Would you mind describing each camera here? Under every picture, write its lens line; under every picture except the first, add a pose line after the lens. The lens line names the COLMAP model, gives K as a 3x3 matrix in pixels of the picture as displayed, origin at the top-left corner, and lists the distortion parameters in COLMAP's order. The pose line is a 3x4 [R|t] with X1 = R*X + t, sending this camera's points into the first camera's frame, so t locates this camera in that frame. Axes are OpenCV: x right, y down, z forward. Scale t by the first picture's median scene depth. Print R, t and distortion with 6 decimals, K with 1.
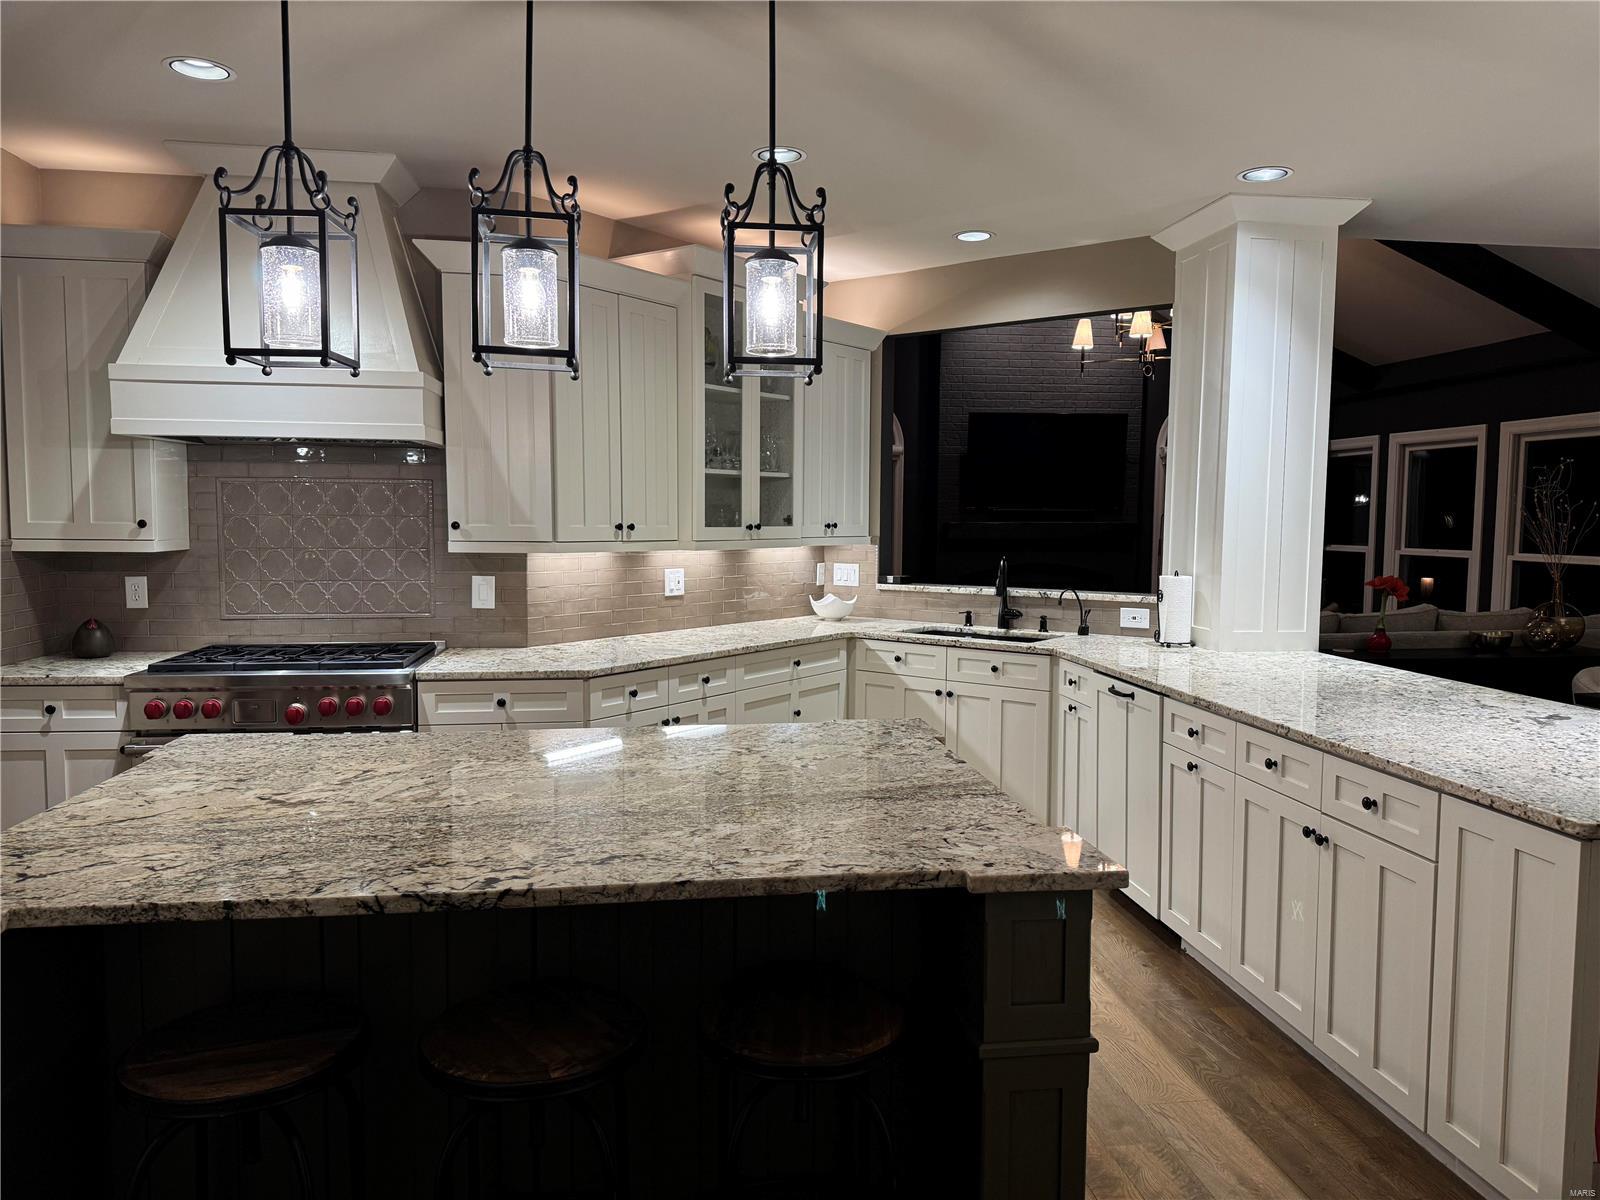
lens RADIAL K [[1125.1, 0, 800.0], [0, 1125.1, 600.0], [0, 0, 1]] dist [0.114751, -0.151916]
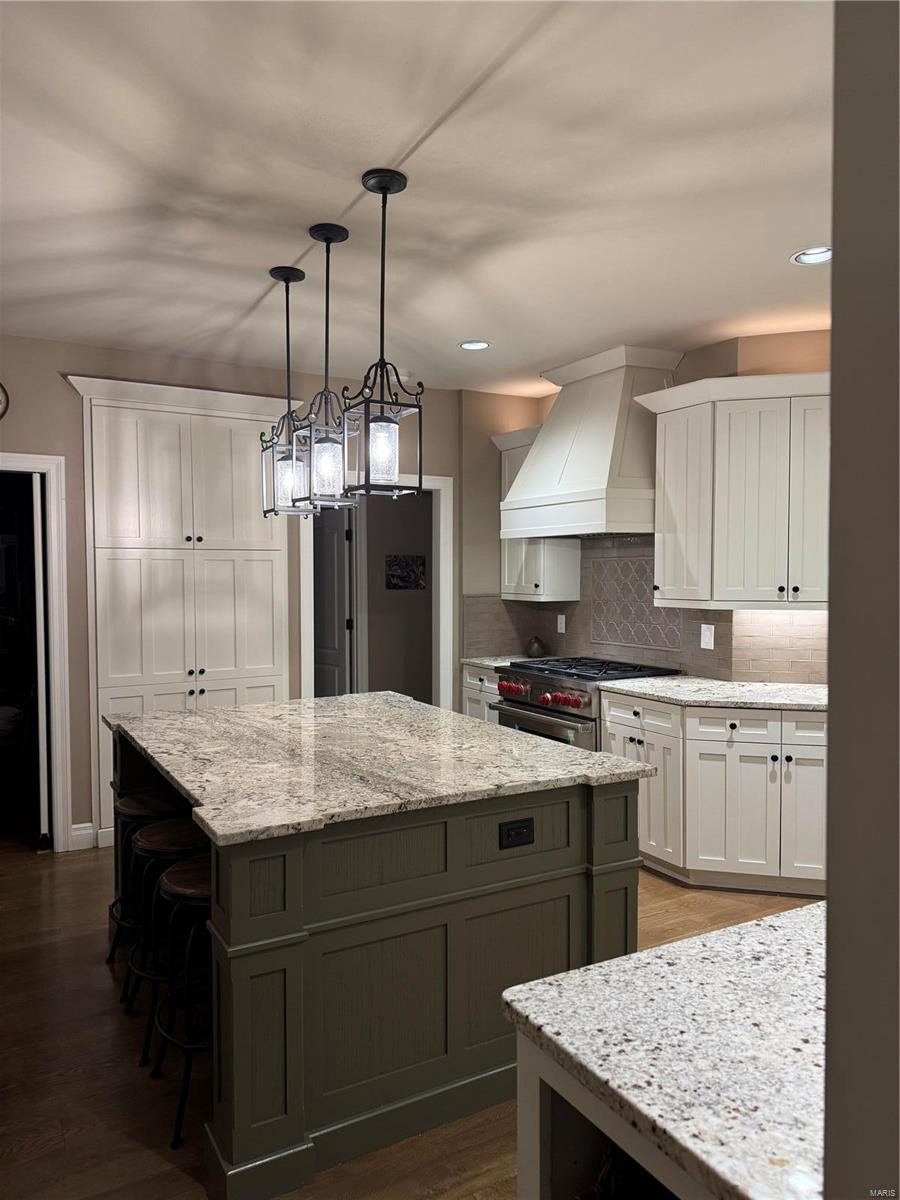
lens RADIAL K [[843.8, 0, 450.0], [0, 843.8, 600.0], [0, 0, 1]] dist [0.114751, -0.151916]
pose [[0.366714, 0.022493, -0.930062, 0.883383], [-0.063756, 0.997965, -0.001004, -0.048061], [0.928146, 0.059665, 0.367402, 0.543059]]
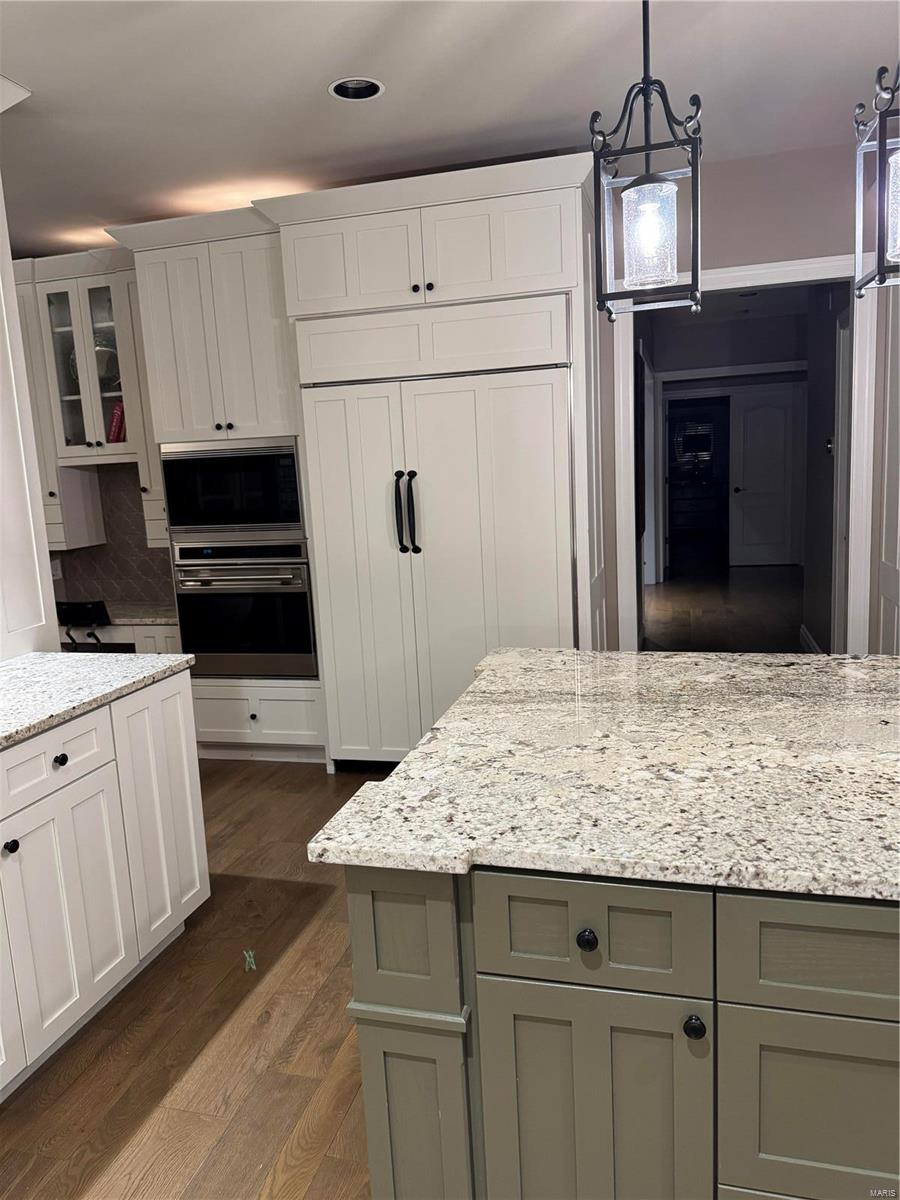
lens RADIAL K [[843.8, 0, 450.0], [0, 843.8, 600.0], [0, 0, 1]] dist [0.114751, -0.151916]
pose [[-0.919360, -0.019032, 0.392956, -0.130871], [0.077917, 0.970235, 0.229286, -0.111114], [-0.385624, 0.241414, -0.890513, 1.446943]]
